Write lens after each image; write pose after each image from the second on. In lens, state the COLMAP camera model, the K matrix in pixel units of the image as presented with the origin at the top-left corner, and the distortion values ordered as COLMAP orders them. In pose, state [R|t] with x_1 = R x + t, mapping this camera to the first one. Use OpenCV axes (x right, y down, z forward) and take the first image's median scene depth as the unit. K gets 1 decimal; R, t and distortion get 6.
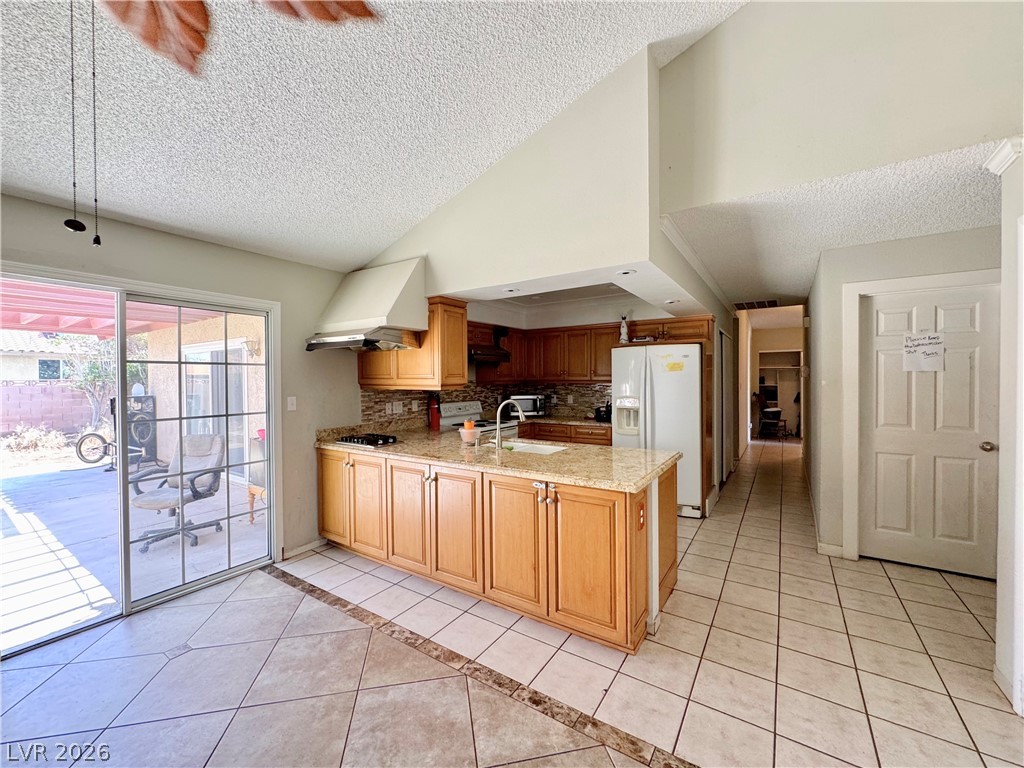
lens RADIAL K [[410.5, 0, 512.0], [0, 410.5, 384.0], [0, 0, 1]] dist [-0.002506, -0.000391]
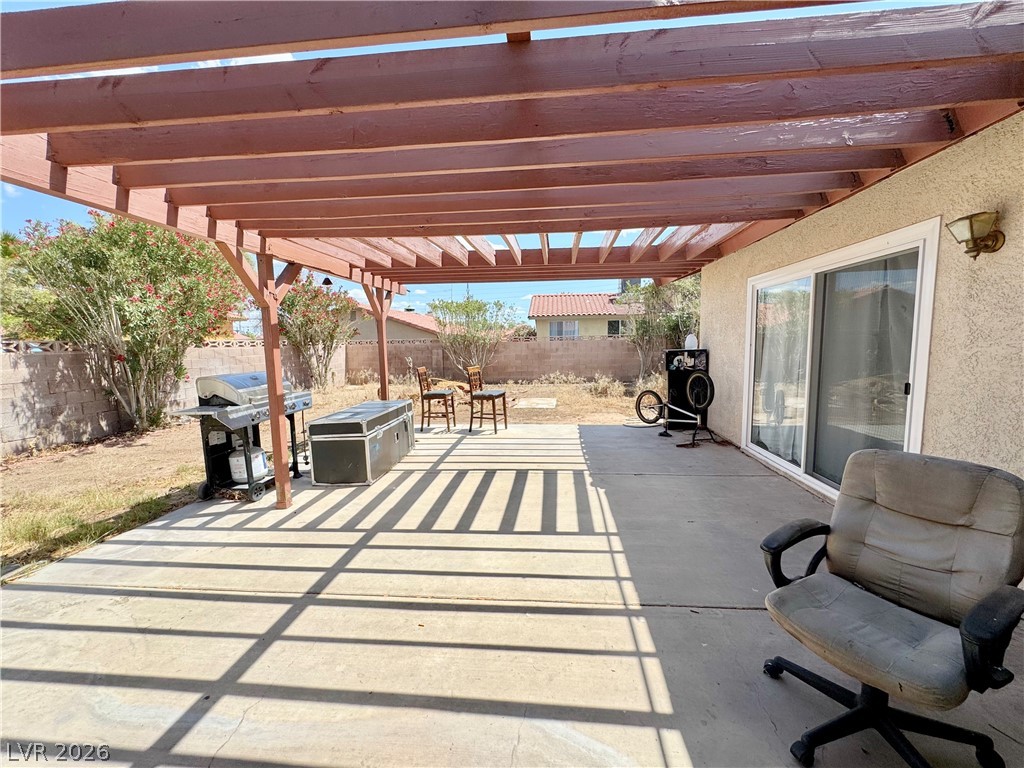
lens RADIAL K [[410.5, 0, 512.0], [0, 410.5, 384.0], [0, 0, 1]] dist [-0.002506, -0.000391]
pose [[0.468359, 0.089907, -0.878952, -0.526087], [0.002933, 0.994645, 0.103304, 0.018369], [0.883534, -0.050961, 0.465587, 0.439215]]
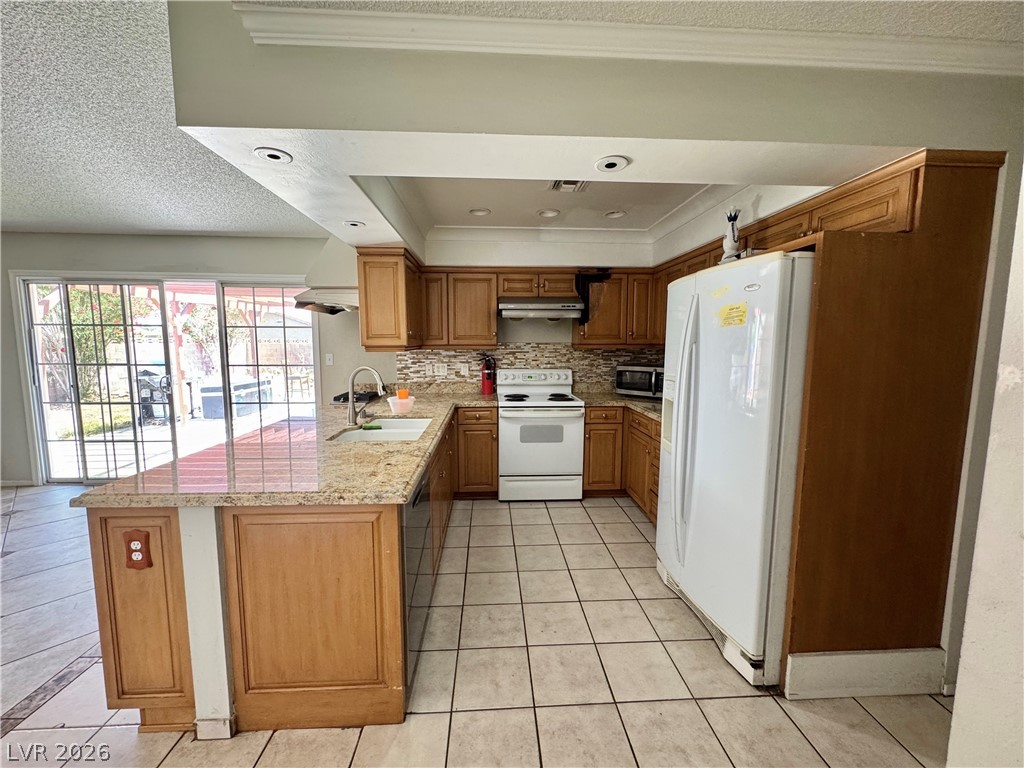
lens RADIAL K [[410.5, 0, 512.0], [0, 410.5, 384.0], [0, 0, 1]] dist [-0.002506, -0.000391]
pose [[0.598032, 0.092460, -0.796121, 0.512374], [-0.019615, 0.994714, 0.100789, -0.008655], [0.801232, -0.044659, 0.596684, 0.480614]]
